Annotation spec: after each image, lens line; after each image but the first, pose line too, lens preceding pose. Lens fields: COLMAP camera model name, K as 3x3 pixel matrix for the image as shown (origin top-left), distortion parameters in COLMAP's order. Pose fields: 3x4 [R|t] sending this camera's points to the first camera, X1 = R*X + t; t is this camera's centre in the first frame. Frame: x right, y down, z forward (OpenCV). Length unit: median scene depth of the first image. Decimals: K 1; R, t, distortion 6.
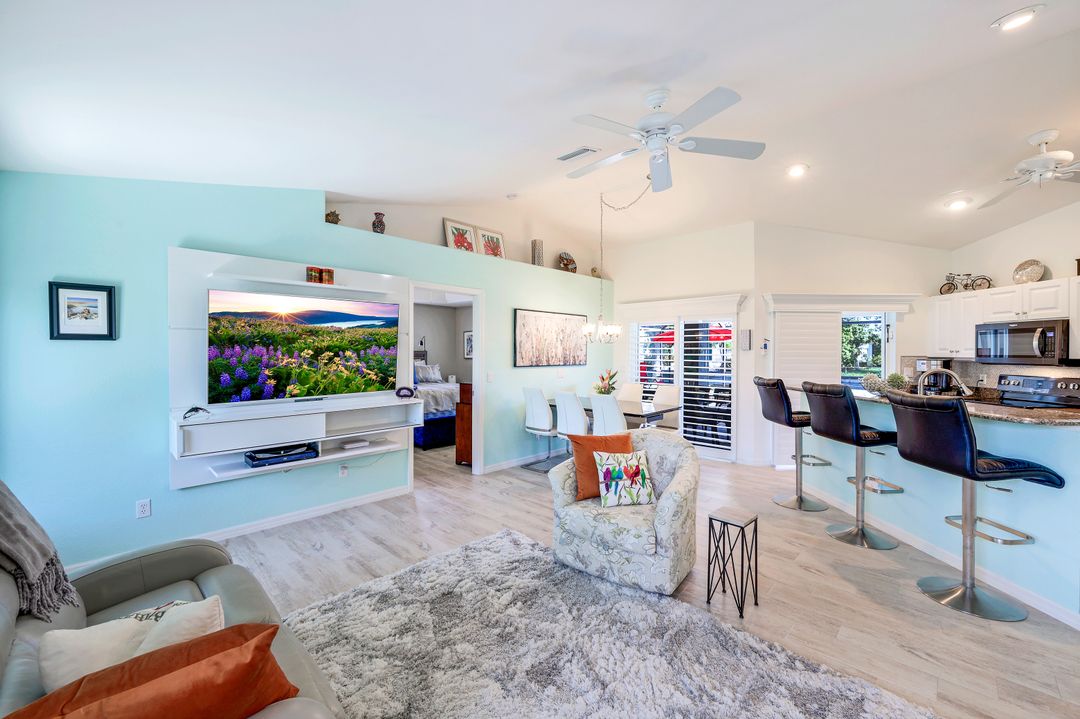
lens RADIAL K [[438.2, 0, 536.4], [0, 438.2, 355.4], [0, 0, 1]] dist [-0.001035, 0.000048]
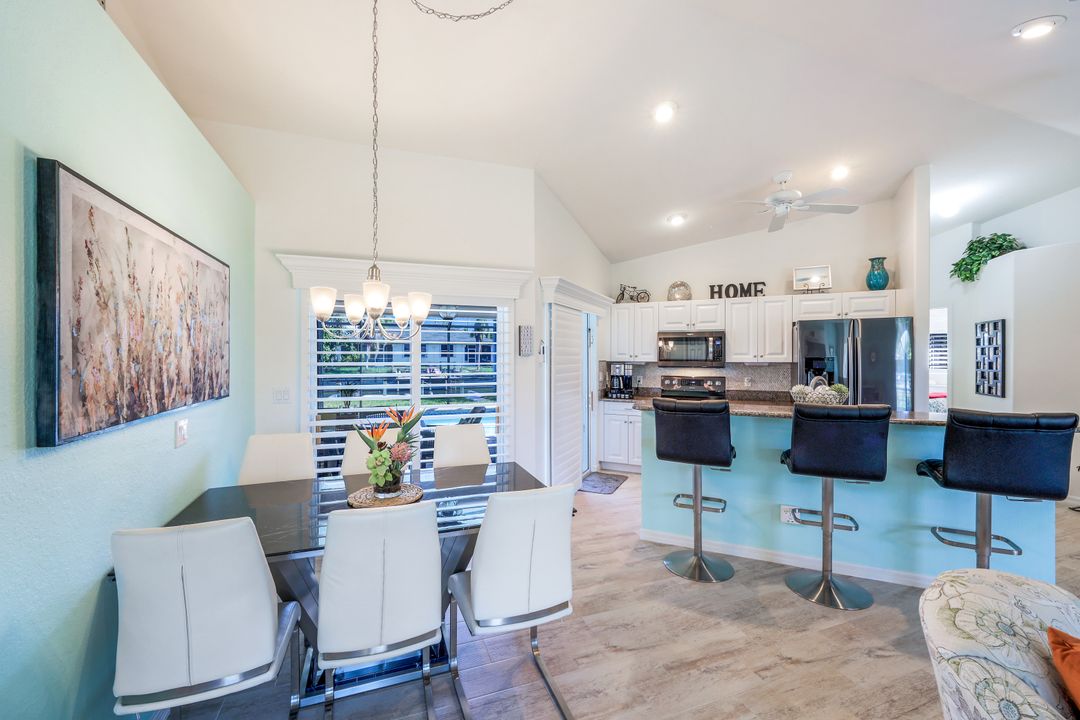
lens RADIAL K [[438.2, 0, 536.4], [0, 438.2, 355.9], [0, 0, 1]] dist [-0.001035, 0.000048]
pose [[0.429826, -0.006686, 0.902887, -0.173838], [0.008014, 0.999961, 0.003590, -0.018781], [-0.902876, 0.005693, 0.429864, 0.925480]]
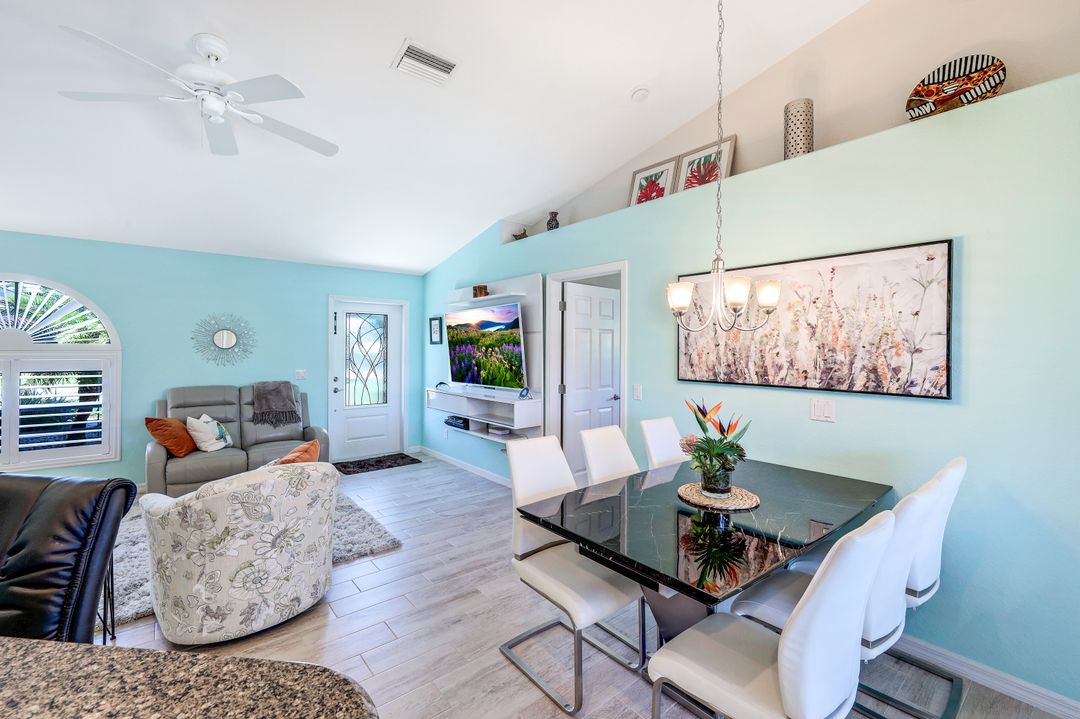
lens RADIAL K [[459.2, 0, 540.1], [0, 459.2, 347.9], [0, 0, 1]] dist [-0.000235, 0.000024]
pose [[-0.112513, -0.004934, -0.993638, 0.723500], [-0.016152, 0.999865, -0.003136, -0.013295], [0.993519, 0.015697, -0.112577, 1.160367]]
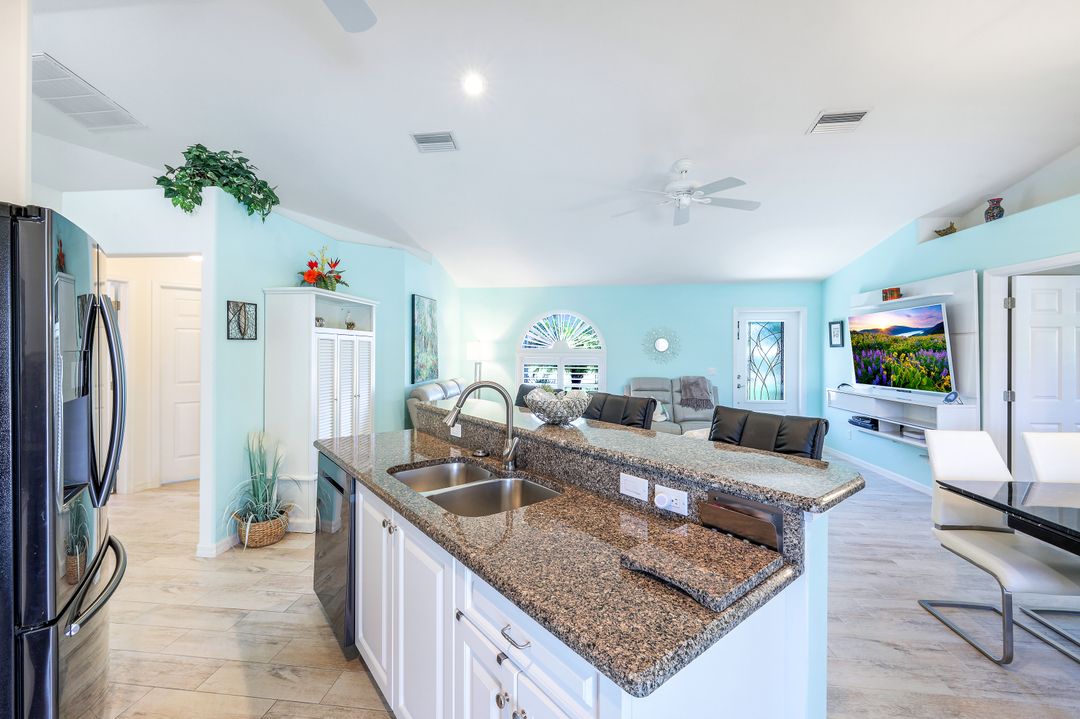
lens RADIAL K [[443.4, 0, 535.4], [0, 443.4, 350.4], [0, 0, 1]] dist [-0.000498, -0.000155]
pose [[-0.790327, -0.005207, -0.612663, 0.993566], [-0.011457, 0.999915, 0.006281, -0.011300], [0.612578, 0.011983, -0.790319, 1.214862]]
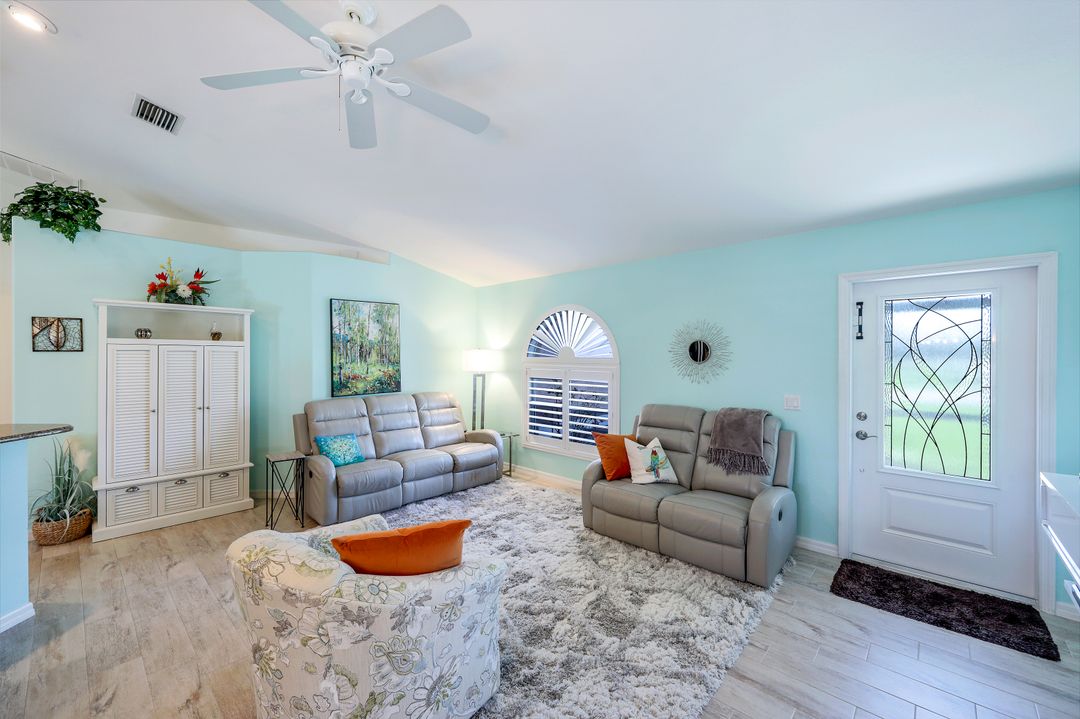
lens RADIAL K [[431.9, 0, 535.8], [0, 431.9, 356.3], [0, 0, 1]] dist [0.001911, 0.000216]
pose [[-0.999649, -0.005455, -0.025917, 0.002940], [-0.005733, 0.999927, 0.010672, -0.024576], [0.025857, 0.010817, -0.999607, 1.139827]]
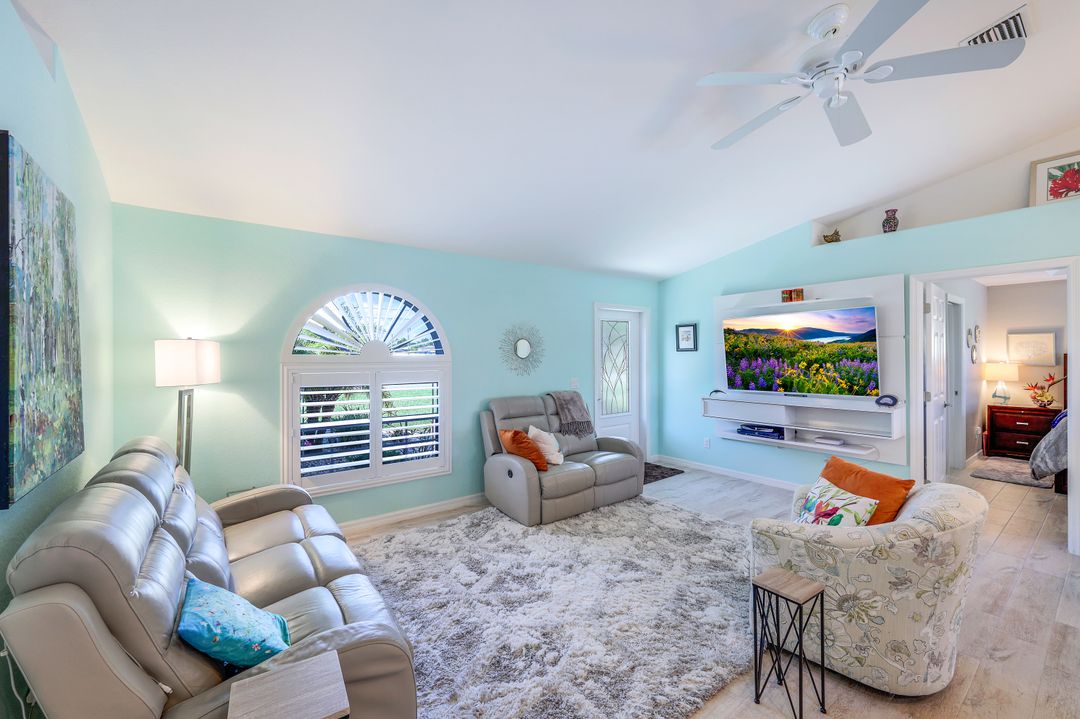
lens RADIAL K [[438.2, 0, 536.4], [0, 438.2, 355.4], [0, 0, 1]] dist [-0.001035, 0.000048]
pose [[-0.152475, -0.002283, -0.988305, 0.735103], [-0.003082, 0.999994, -0.001835, -0.007179], [0.988303, 0.002766, -0.152481, 0.412390]]
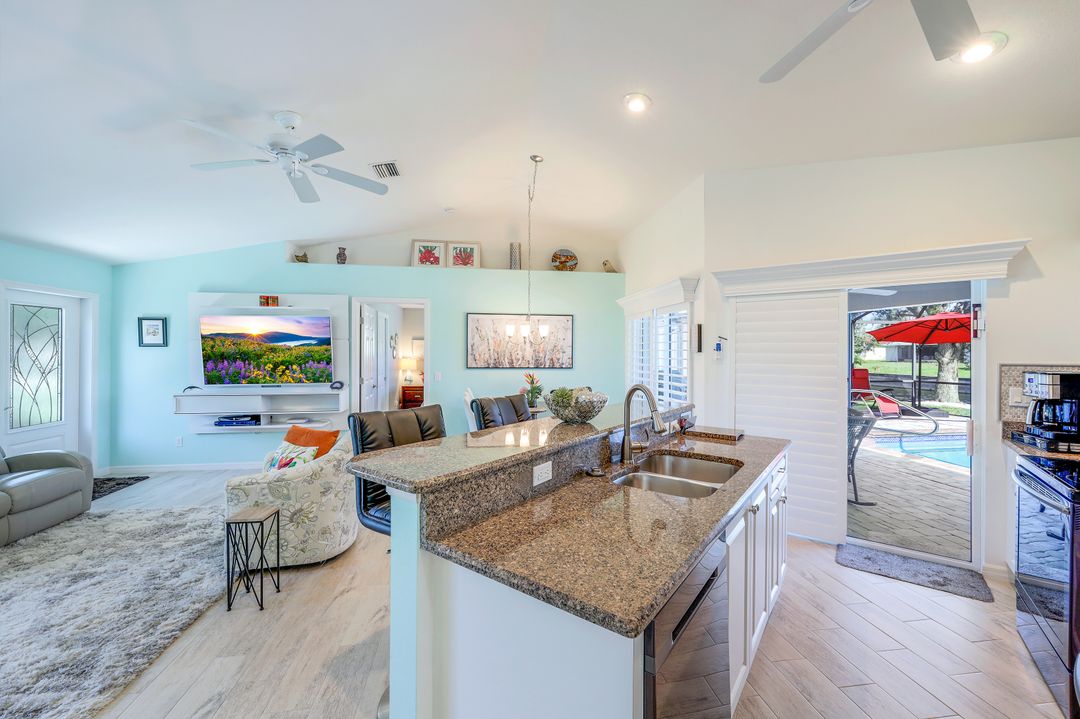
lens RADIAL K [[432.5, 0, 537.1], [0, 432.5, 354.1], [0, 0, 1]] dist [-0.000284, -0.000170]
pose [[0.793044, 0.002700, -0.609158, 0.947257], [-0.007530, 0.999957, -0.005371, -0.004524], [0.609118, 0.008847, 0.793030, 0.353795]]
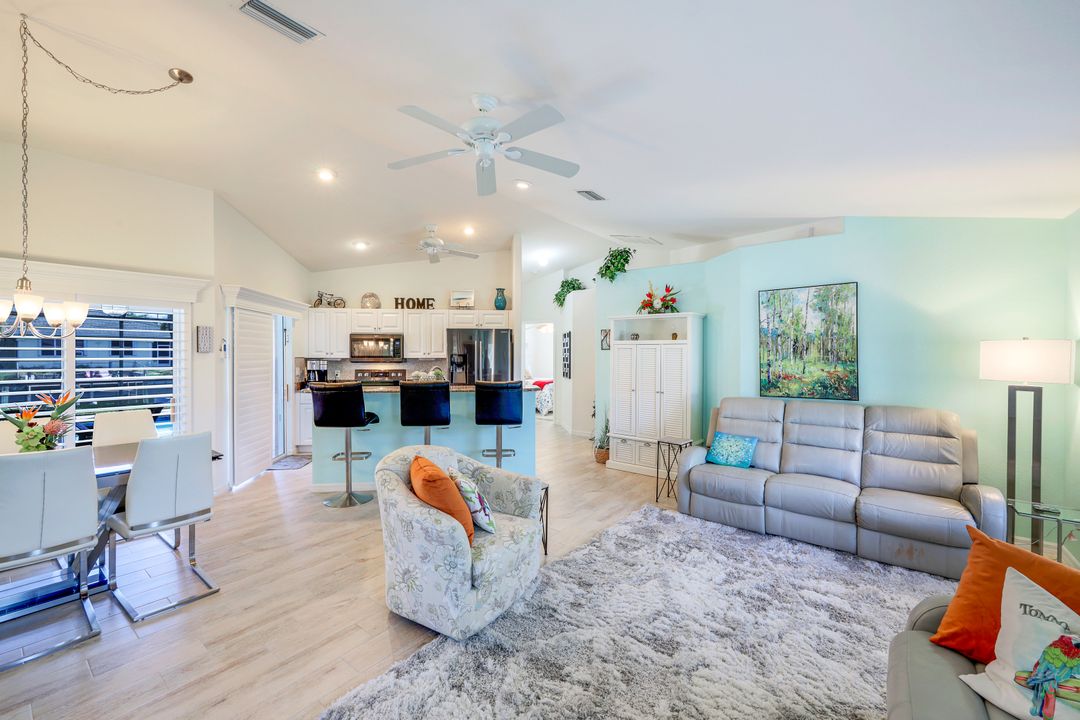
lens RADIAL K [[438.2, 0, 536.4], [0, 438.2, 355.9], [0, 0, 1]] dist [-0.001035, 0.000048]
pose [[-0.110490, -0.009806, 0.993829, -0.487362], [0.004633, 0.999935, 0.010381, -0.015037], [-0.993866, 0.005752, -0.110437, 0.664889]]
